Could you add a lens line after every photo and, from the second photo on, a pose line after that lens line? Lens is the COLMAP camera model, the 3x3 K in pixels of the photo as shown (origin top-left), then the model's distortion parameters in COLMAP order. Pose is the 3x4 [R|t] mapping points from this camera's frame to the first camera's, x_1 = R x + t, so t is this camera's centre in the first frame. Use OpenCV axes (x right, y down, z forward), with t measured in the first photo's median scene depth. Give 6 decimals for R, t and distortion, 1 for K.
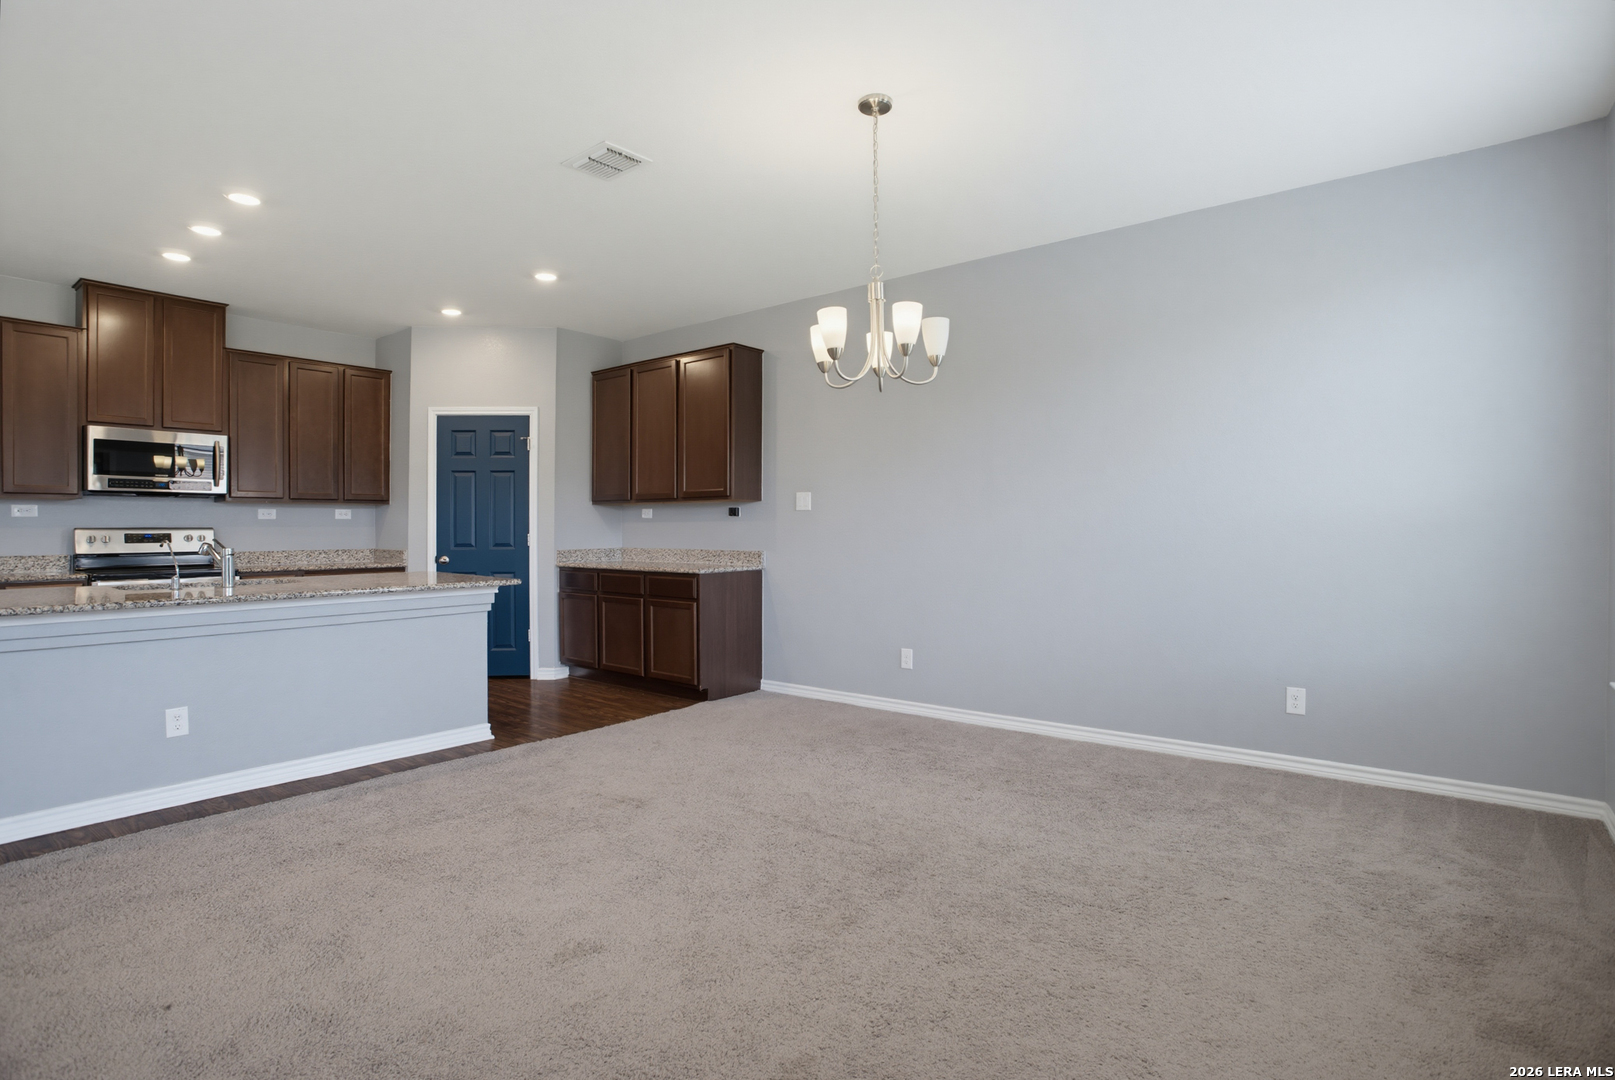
lens RADIAL K [[795.3, 0, 798.3], [0, 795.3, 537.1], [0, 0, 1]] dist [-0.043481, 0.016459]
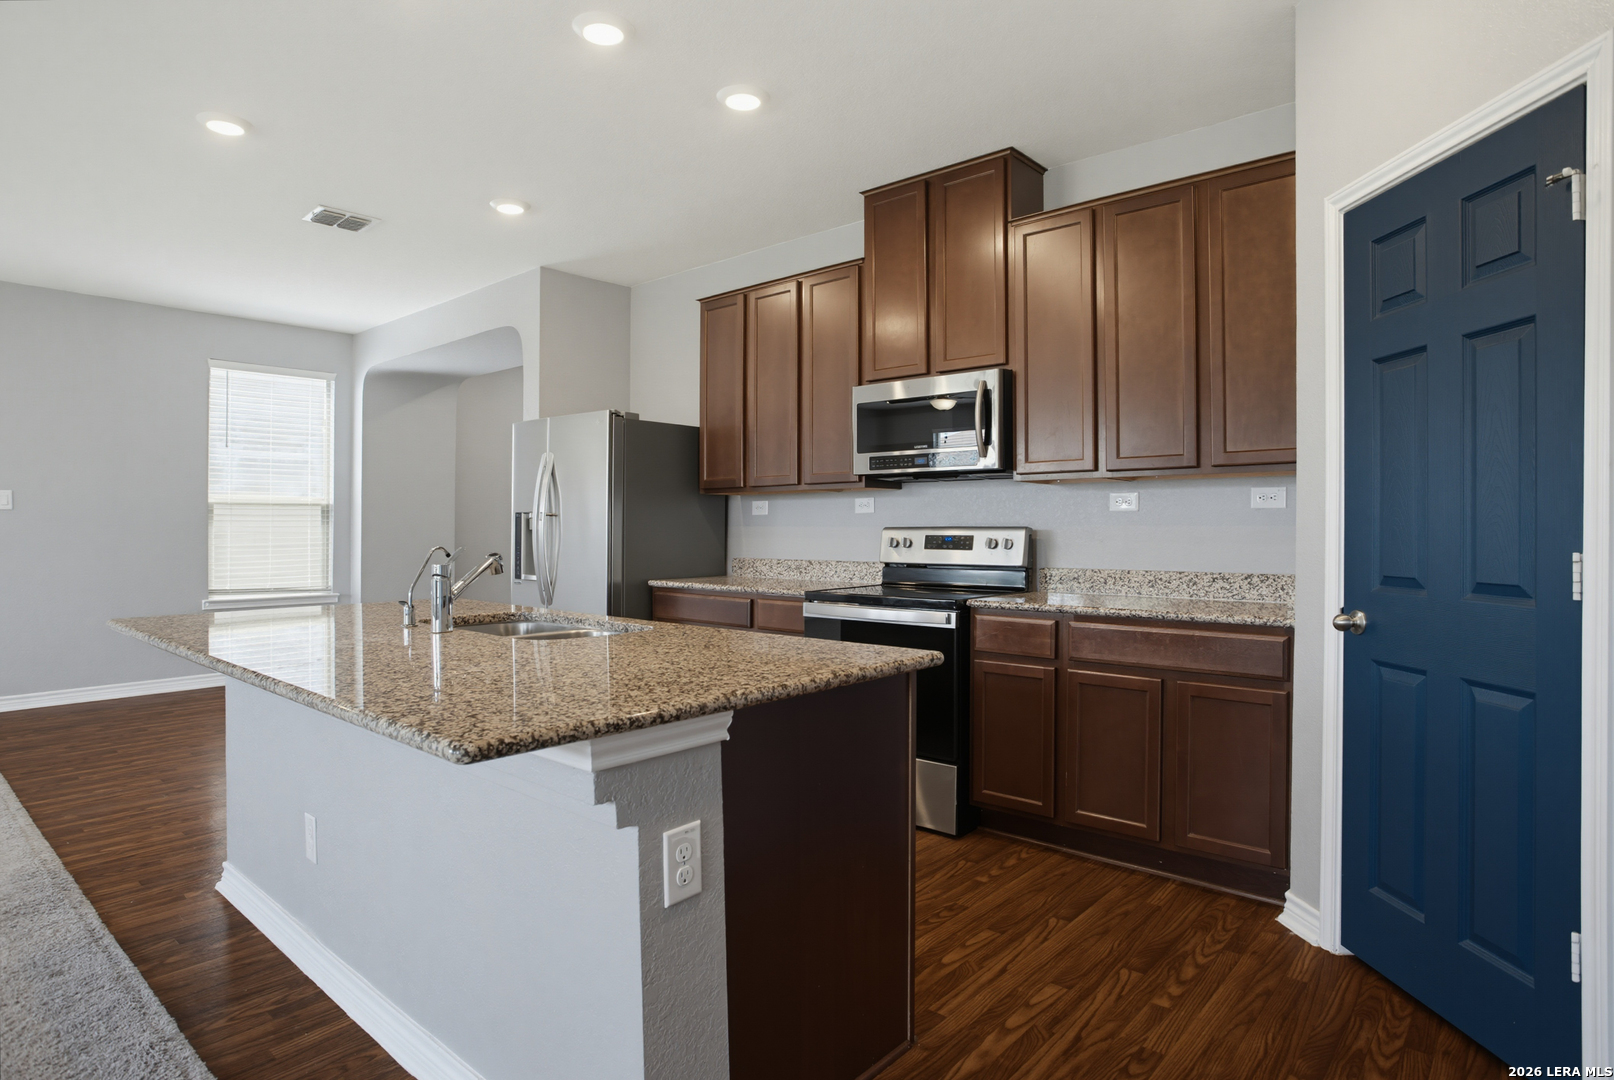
lens RADIAL K [[886.1, 0, 810.2], [0, 886.1, 525.4], [0, 0, 1]] dist [-0.048390, 0.018384]
pose [[-0.032636, -0.000263, -0.999467, -0.065251], [-0.010135, 0.999949, 0.000068, -0.011264], [0.999416, 0.010132, -0.032637, 0.836180]]
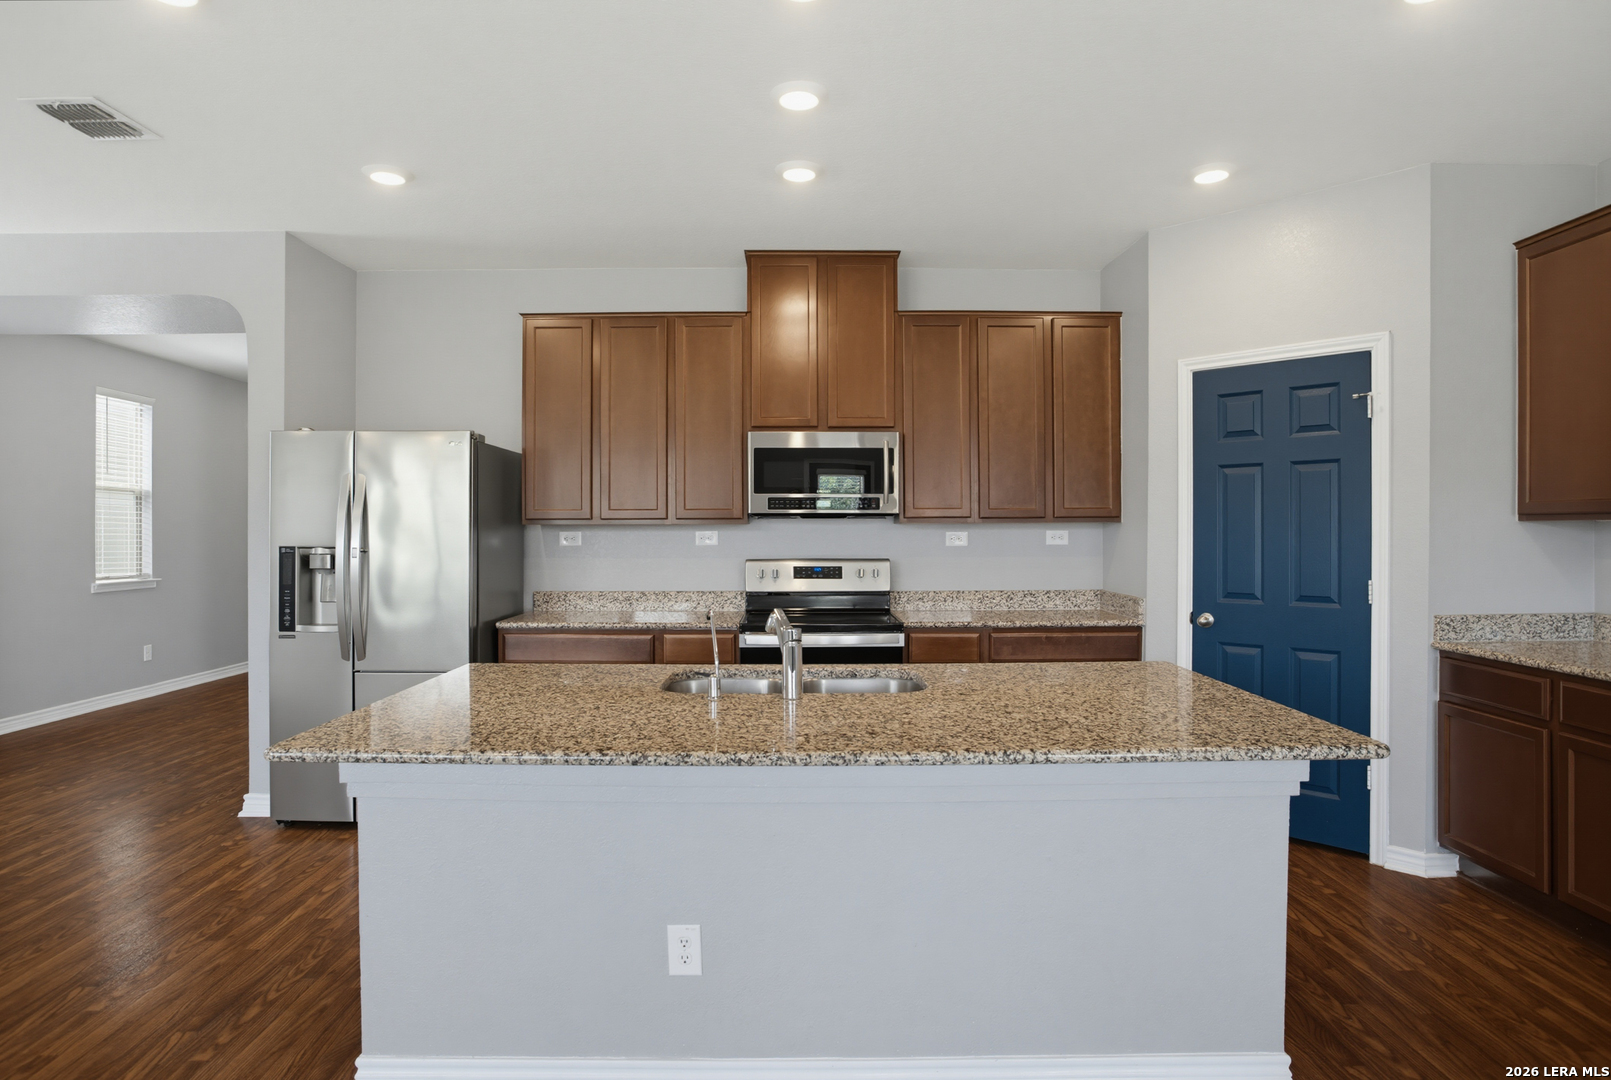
lens RADIAL K [[884.4, 0, 800.2], [0, 884.4, 531.4], [0, 0, 1]] dist [-0.048390, 0.018384]
pose [[0.640646, 0.002746, -0.767831, -0.159006], [-0.007858, 0.999965, -0.002980, -0.034101], [0.767796, 0.007942, 0.640645, 0.389828]]
